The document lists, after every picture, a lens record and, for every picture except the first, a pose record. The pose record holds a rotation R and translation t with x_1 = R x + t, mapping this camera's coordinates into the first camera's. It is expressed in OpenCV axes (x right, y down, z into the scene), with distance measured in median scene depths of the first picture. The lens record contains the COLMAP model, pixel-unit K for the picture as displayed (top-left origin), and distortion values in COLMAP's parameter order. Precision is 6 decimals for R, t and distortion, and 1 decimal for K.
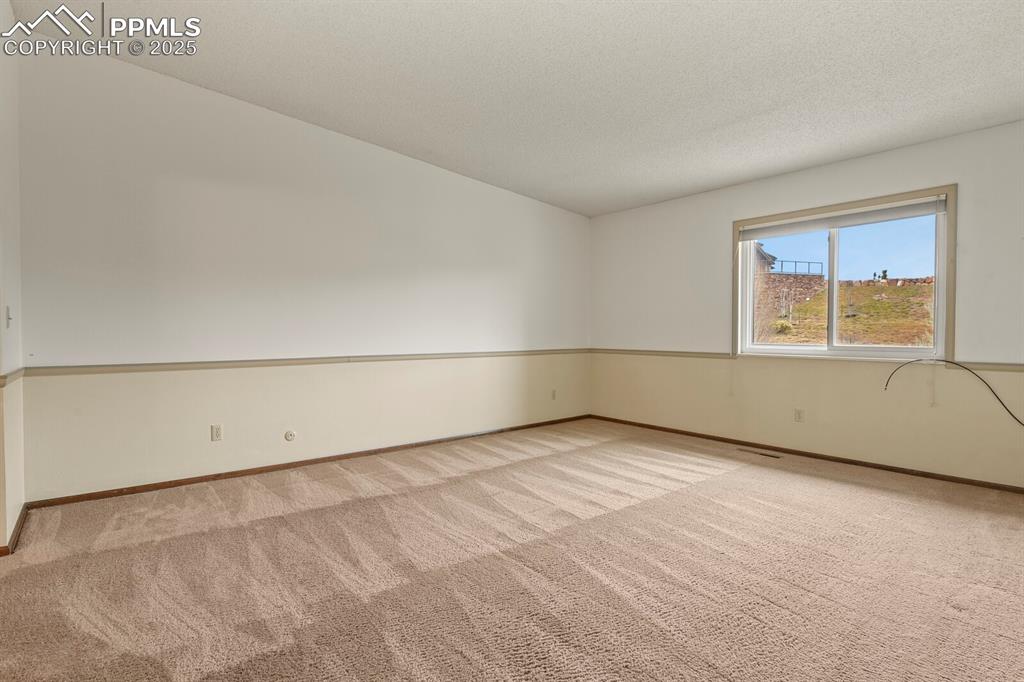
lens RADIAL K [[491.2, 0, 512.9], [0, 491.2, 340.9], [0, 0, 1]] dist [-0.003353, -0.003953]
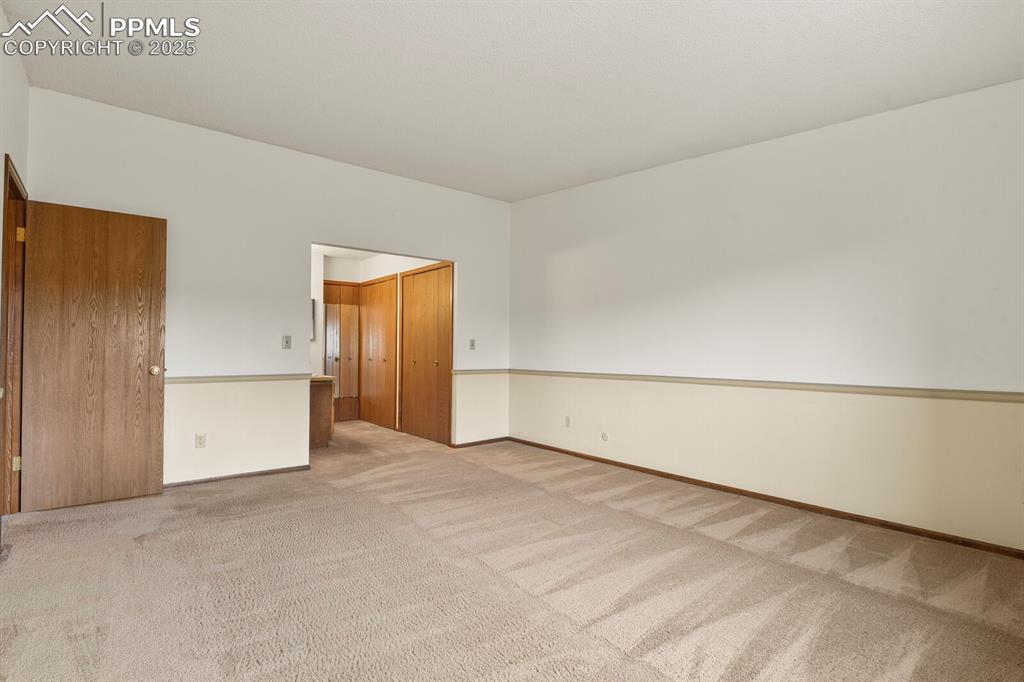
lens RADIAL K [[491.2, 0, 516.3], [0, 491.2, 346.4], [0, 0, 1]] dist [-0.003353, -0.003953]
pose [[-0.008381, -0.012078, -0.999892, 0.827635], [-0.023094, 0.999663, -0.011881, -0.012827], [0.999698, 0.022992, -0.008657, 0.838477]]
